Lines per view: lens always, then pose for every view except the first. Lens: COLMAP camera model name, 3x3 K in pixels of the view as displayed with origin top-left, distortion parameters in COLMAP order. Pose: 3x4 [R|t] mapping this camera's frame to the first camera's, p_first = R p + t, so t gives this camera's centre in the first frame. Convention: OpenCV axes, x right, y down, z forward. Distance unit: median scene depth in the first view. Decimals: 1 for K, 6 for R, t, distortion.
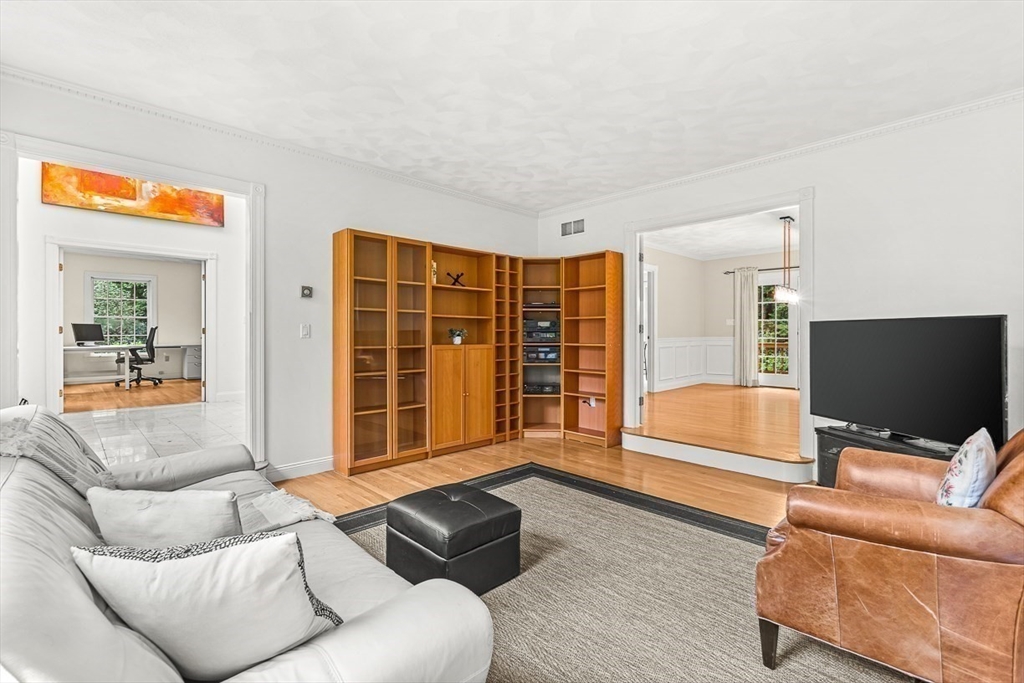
lens RADIAL K [[451.3, 0, 510.4], [0, 451.3, 335.4], [0, 0, 1]] dist [-0.006610, 0.000748]
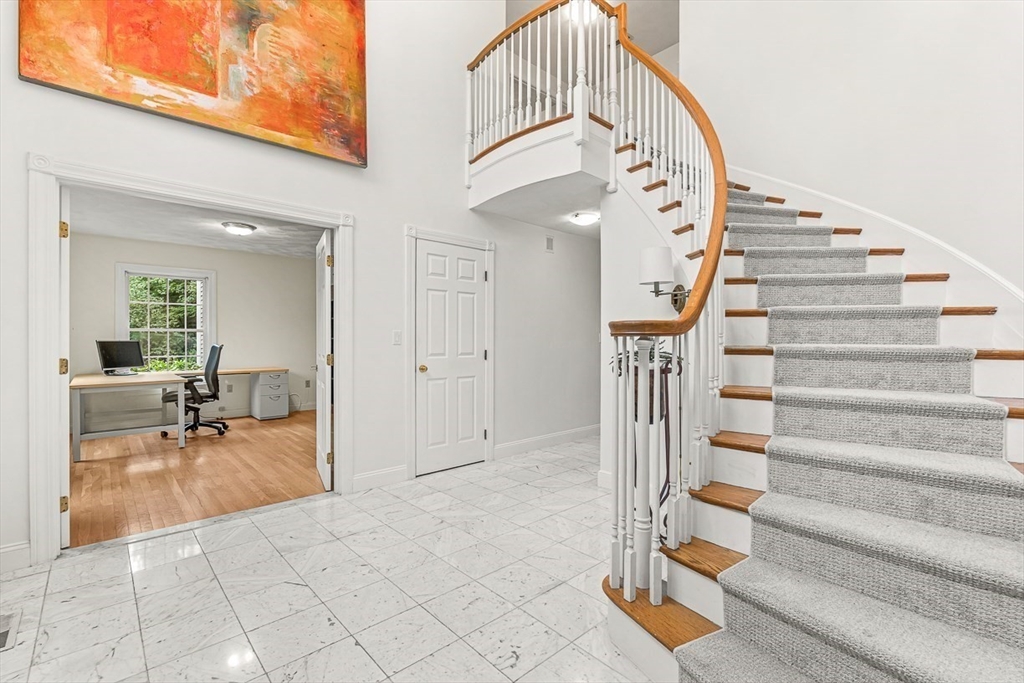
lens RADIAL K [[451.3, 0, 514.4], [0, 451.3, 342.7], [0, 0, 1]] dist [-0.006610, 0.000748]
pose [[0.999409, 0.000530, -0.034368, -0.358693], [-0.000537, 1.000000, -0.000212, -0.024688], [0.034367, 0.000230, 0.999409, 0.379974]]
